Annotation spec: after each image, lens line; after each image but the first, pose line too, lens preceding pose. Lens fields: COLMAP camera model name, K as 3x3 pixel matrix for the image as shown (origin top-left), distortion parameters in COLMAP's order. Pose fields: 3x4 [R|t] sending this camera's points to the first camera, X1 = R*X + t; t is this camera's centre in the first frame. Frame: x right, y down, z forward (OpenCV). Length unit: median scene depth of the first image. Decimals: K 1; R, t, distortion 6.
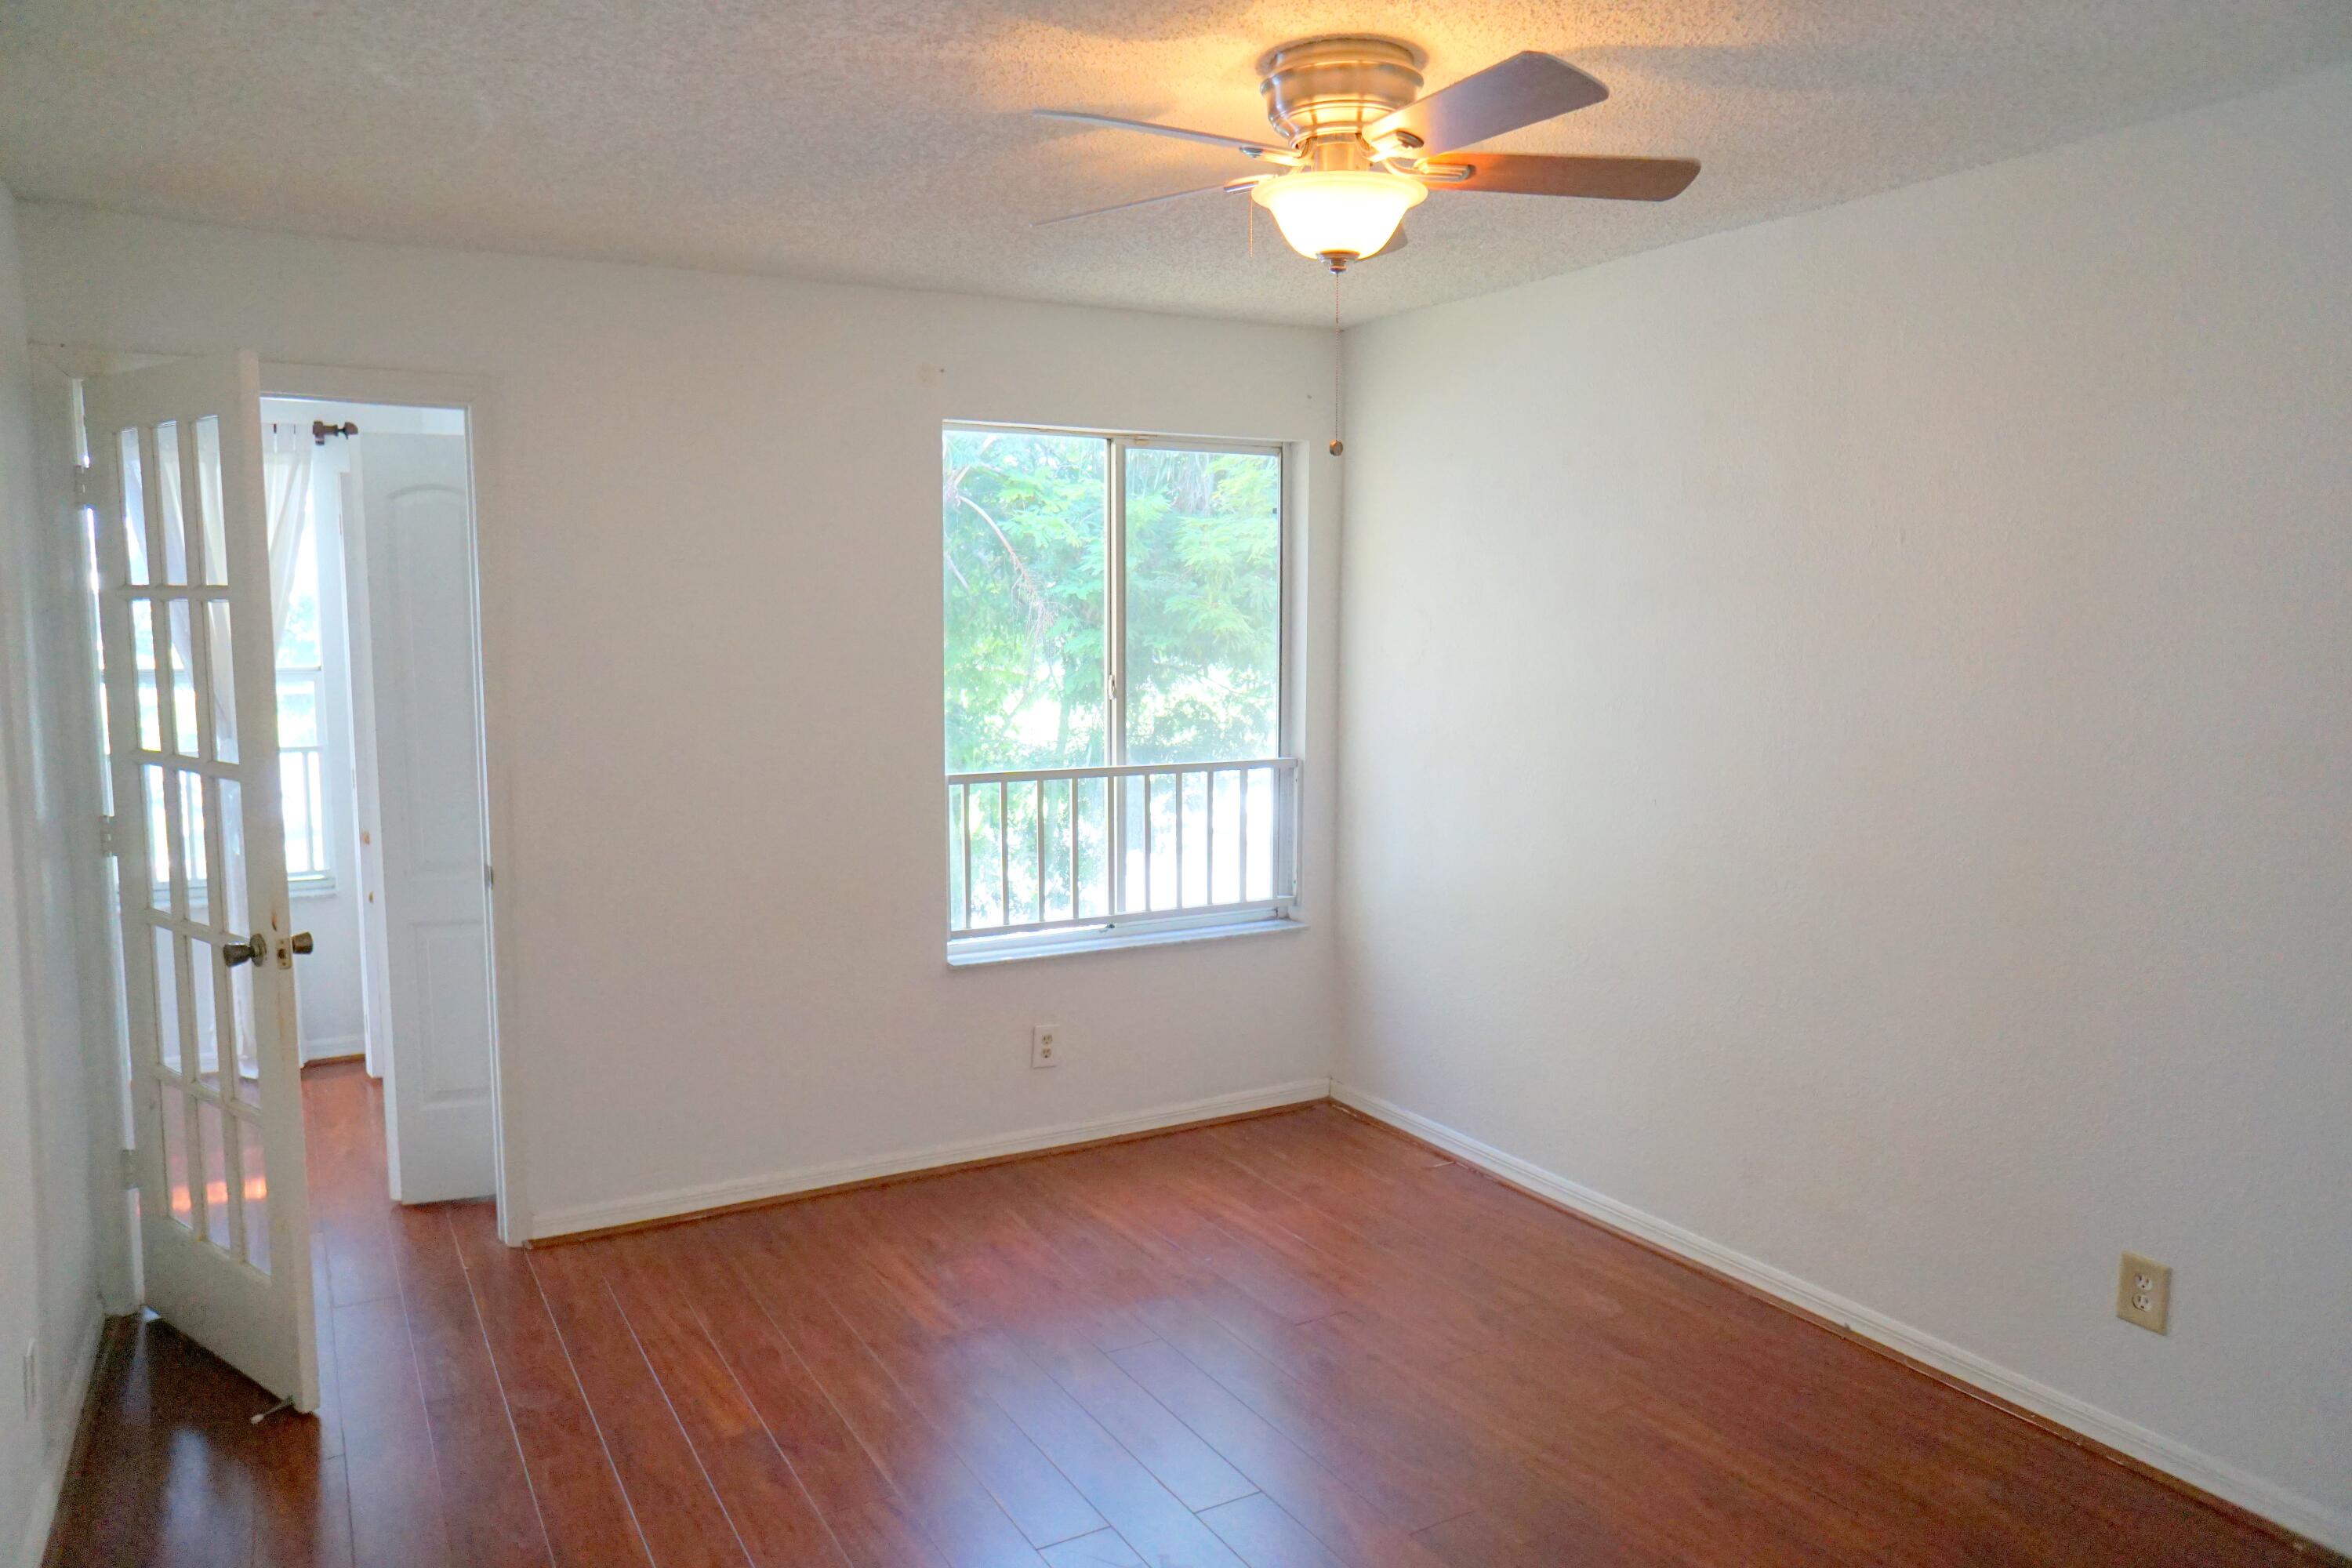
lens RADIAL K [[1605.0, 0, 1186.8], [0, 1605.0, 775.5], [0, 0, 1]] dist [-0.054775, 0.077270]
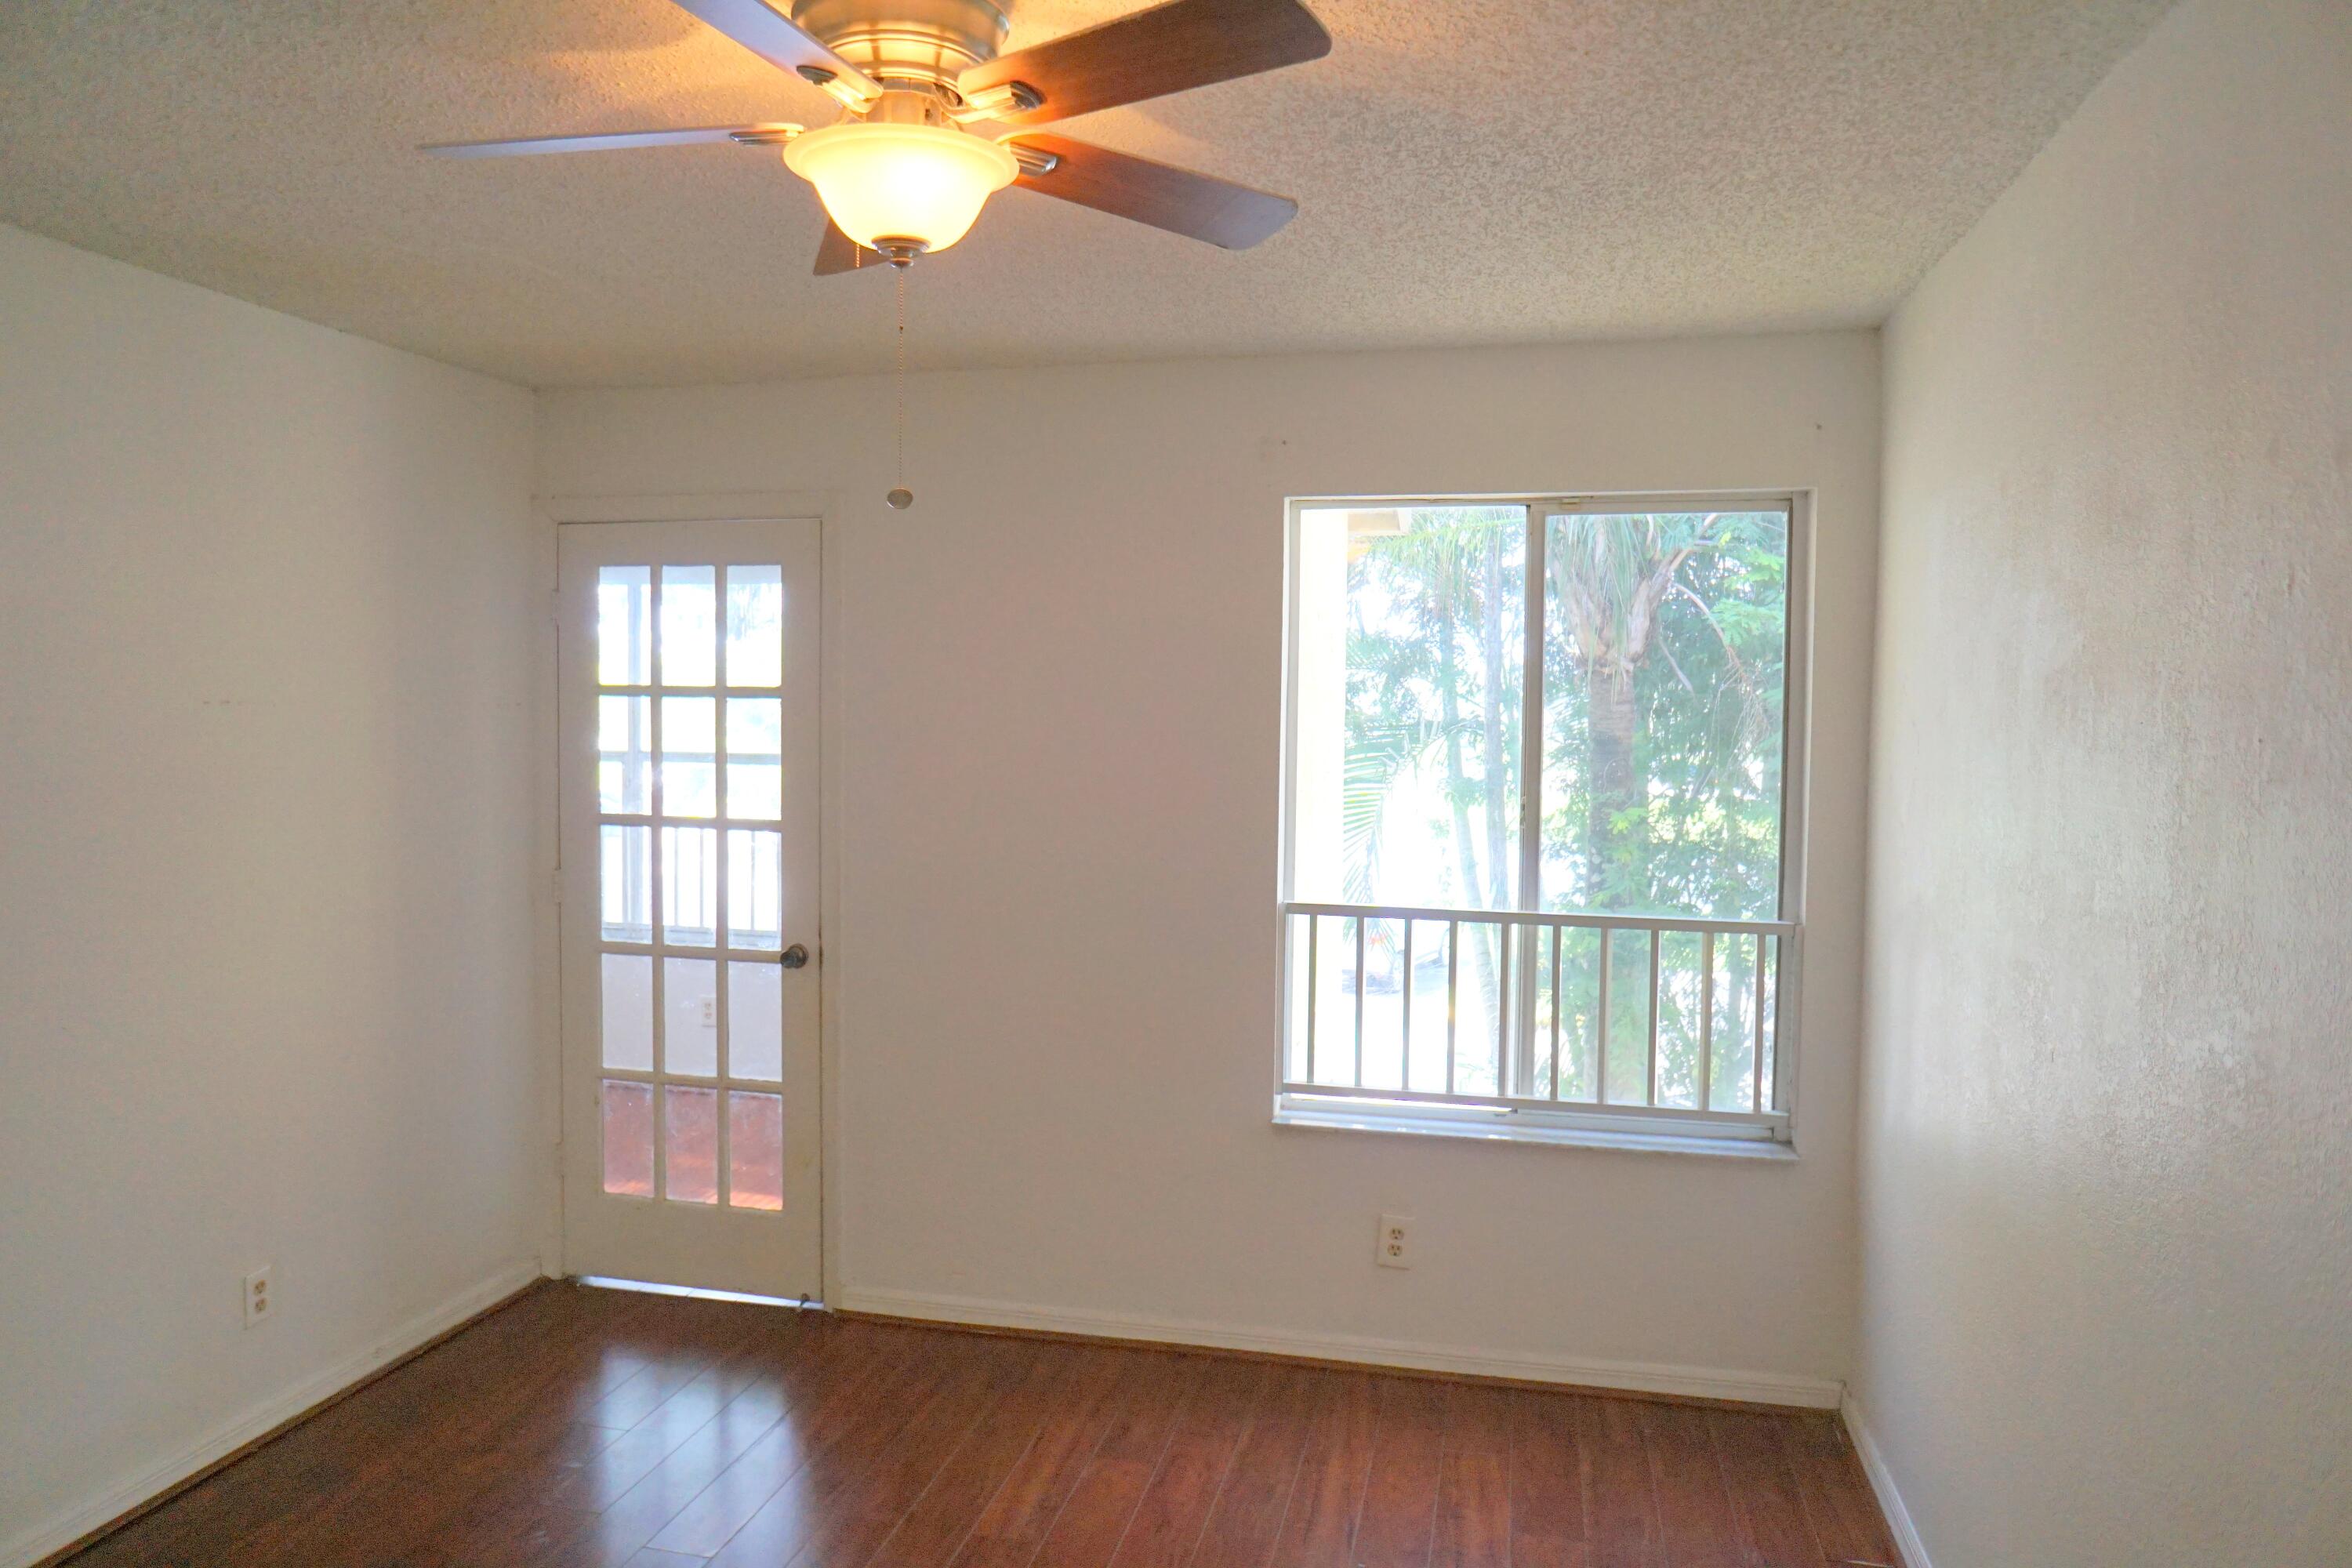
lens RADIAL K [[1605.0, 0, 1174.4], [0, 1605.0, 790.9], [0, 0, 1]] dist [-0.054775, 0.077270]
pose [[0.737240, 0.043309, -0.674241, 0.371969], [-0.084057, 0.996069, -0.027930, -0.029405], [0.670381, 0.077266, 0.737983, 0.300164]]
